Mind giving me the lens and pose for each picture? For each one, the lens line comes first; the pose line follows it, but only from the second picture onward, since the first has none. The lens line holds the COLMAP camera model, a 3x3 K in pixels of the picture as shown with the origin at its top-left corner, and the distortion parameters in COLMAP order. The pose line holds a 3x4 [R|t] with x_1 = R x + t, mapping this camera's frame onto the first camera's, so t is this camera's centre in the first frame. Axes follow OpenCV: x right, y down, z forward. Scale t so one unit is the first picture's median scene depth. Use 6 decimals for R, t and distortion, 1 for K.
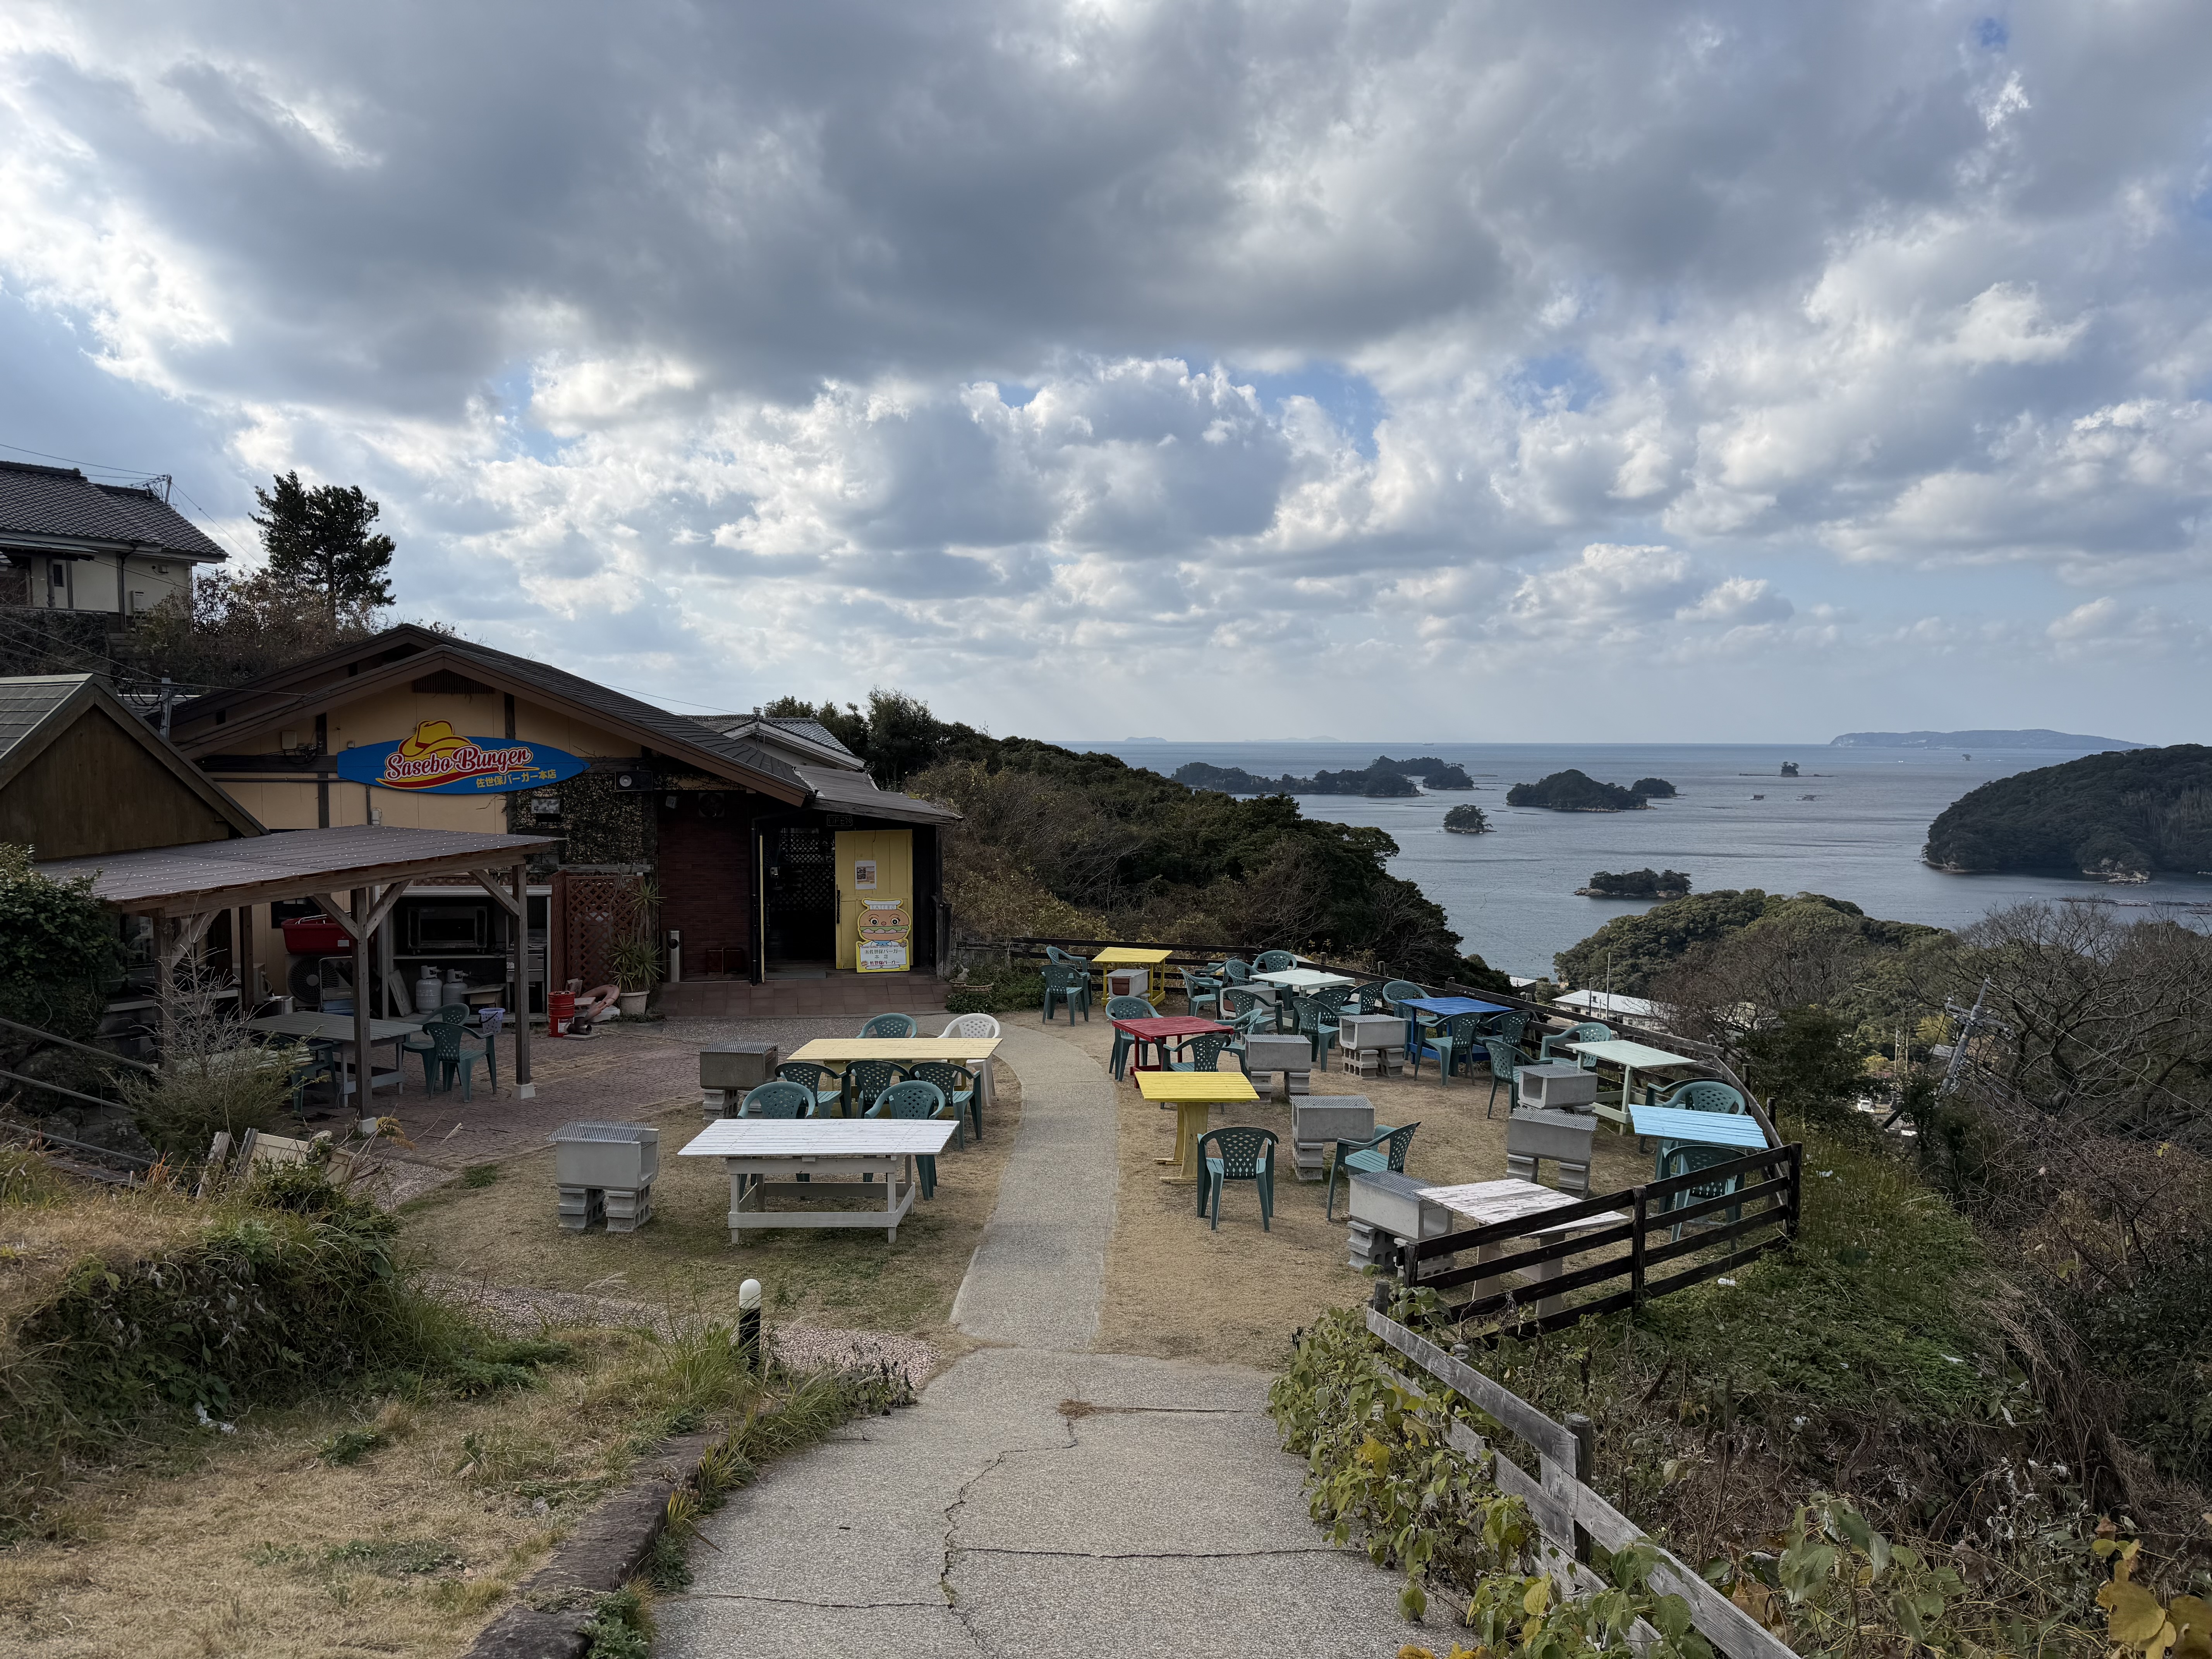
lens RADIAL K [[1558.4, 0, 1106.0], [0, 1558.4, 829.5], [0, 0, 1]] dist [0.070486, -0.000933]
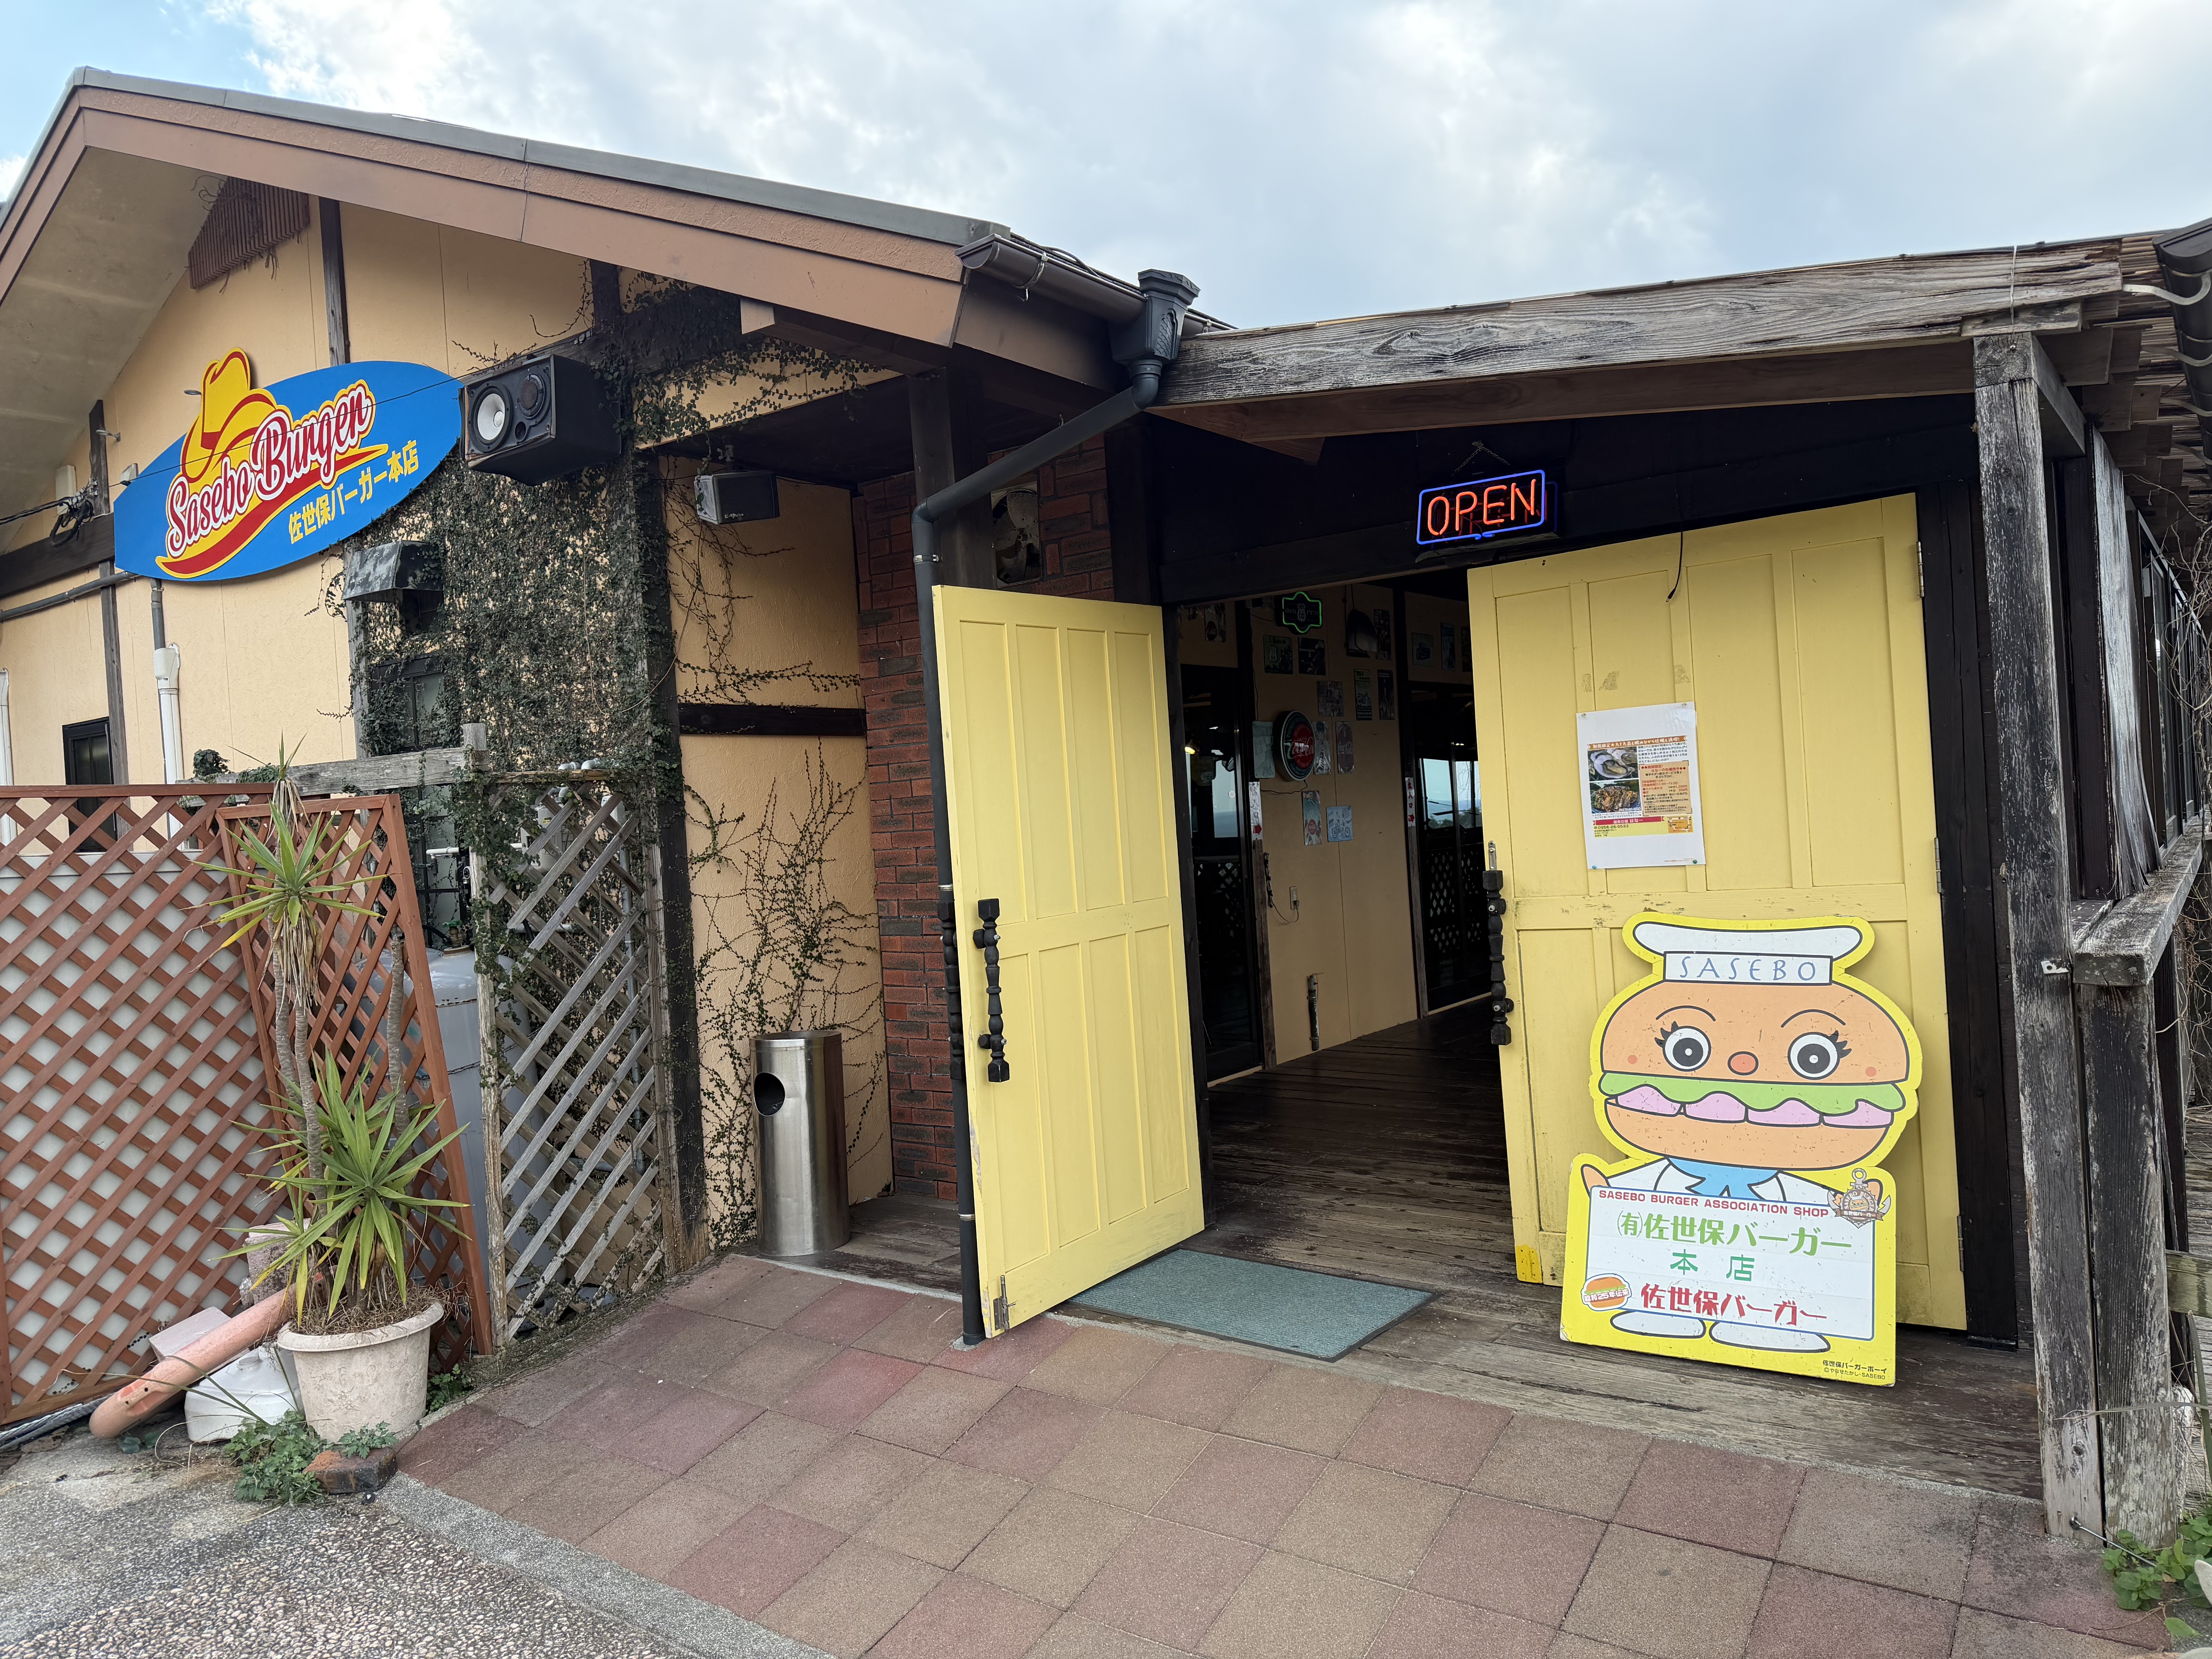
lens RADIAL K [[1558.4, 0, 1106.0], [0, 1558.4, 829.5], [0, 0, 1]] dist [0.070486, -0.000933]
pose [[0.660174, -0.045017, -0.749762, -0.057782], [0.016268, 0.998825, -0.045647, 0.041731], [0.750936, 0.017938, 0.660131, 0.833761]]
